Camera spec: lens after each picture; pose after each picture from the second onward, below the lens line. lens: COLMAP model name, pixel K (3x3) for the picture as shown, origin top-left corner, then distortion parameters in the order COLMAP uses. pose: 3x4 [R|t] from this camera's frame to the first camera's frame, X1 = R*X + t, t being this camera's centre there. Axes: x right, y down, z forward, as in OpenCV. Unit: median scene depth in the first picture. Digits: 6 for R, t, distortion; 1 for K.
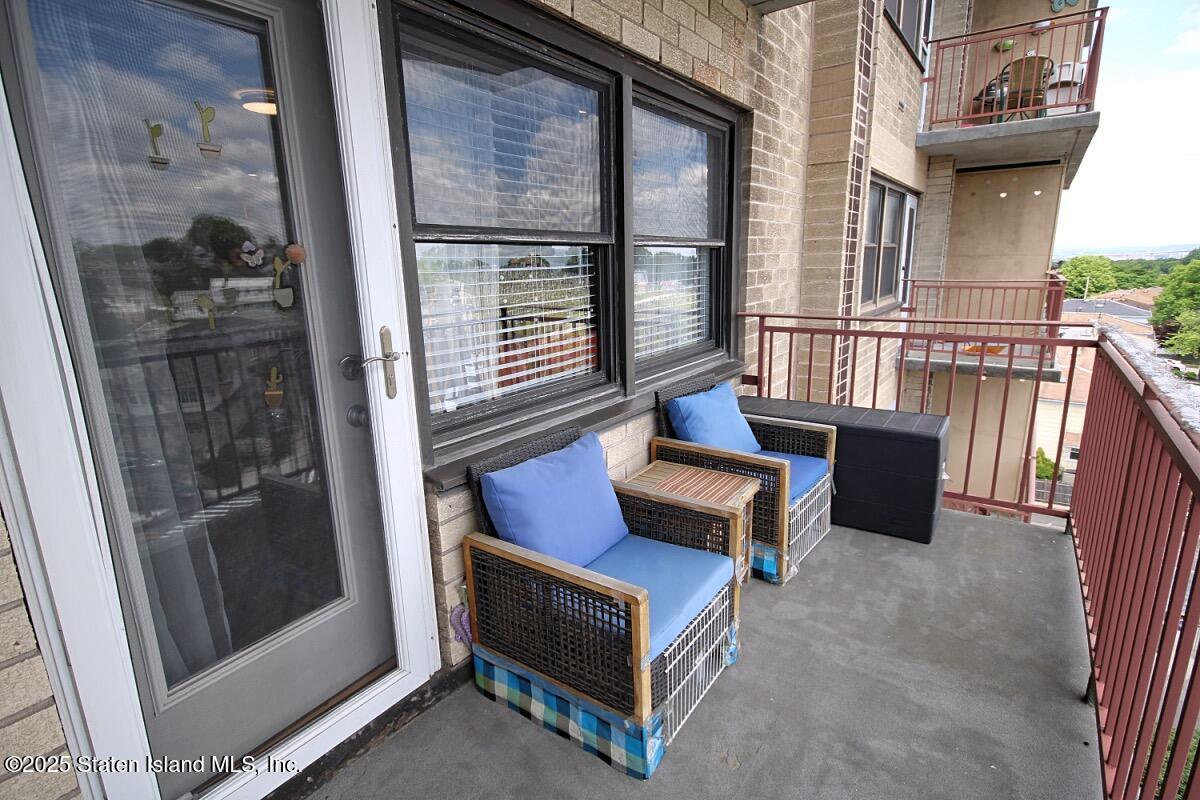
lens RADIAL K [[581.5, 0, 600.0], [0, 581.5, 400.0], [0, 0, 1]] dist [-0.002892, -0.000854]
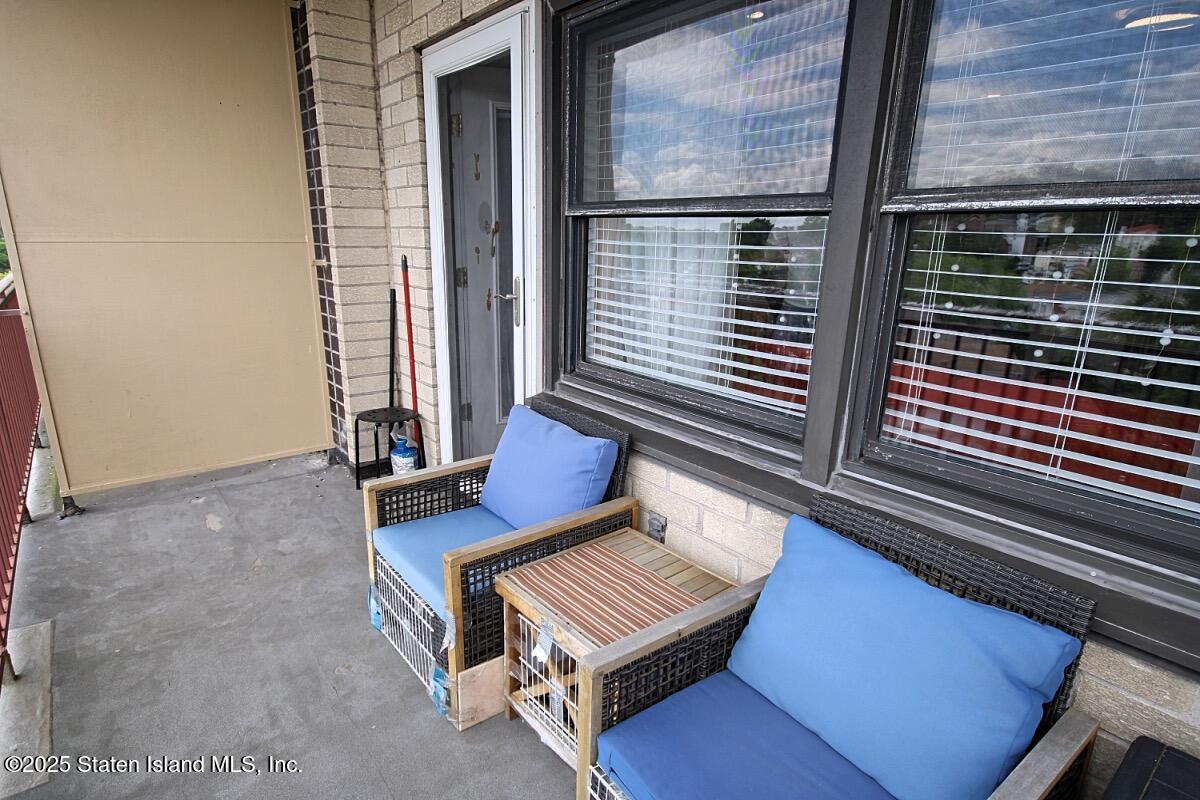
lens RADIAL K [[581.5, 0, 600.0], [0, 581.5, 400.0], [0, 0, 1]] dist [-0.002892, -0.000854]
pose [[-0.218949, 0.279873, -0.934736, 0.758209], [-0.238086, 0.913700, 0.329343, -0.271992], [0.946243, 0.294657, -0.133420, 1.073146]]
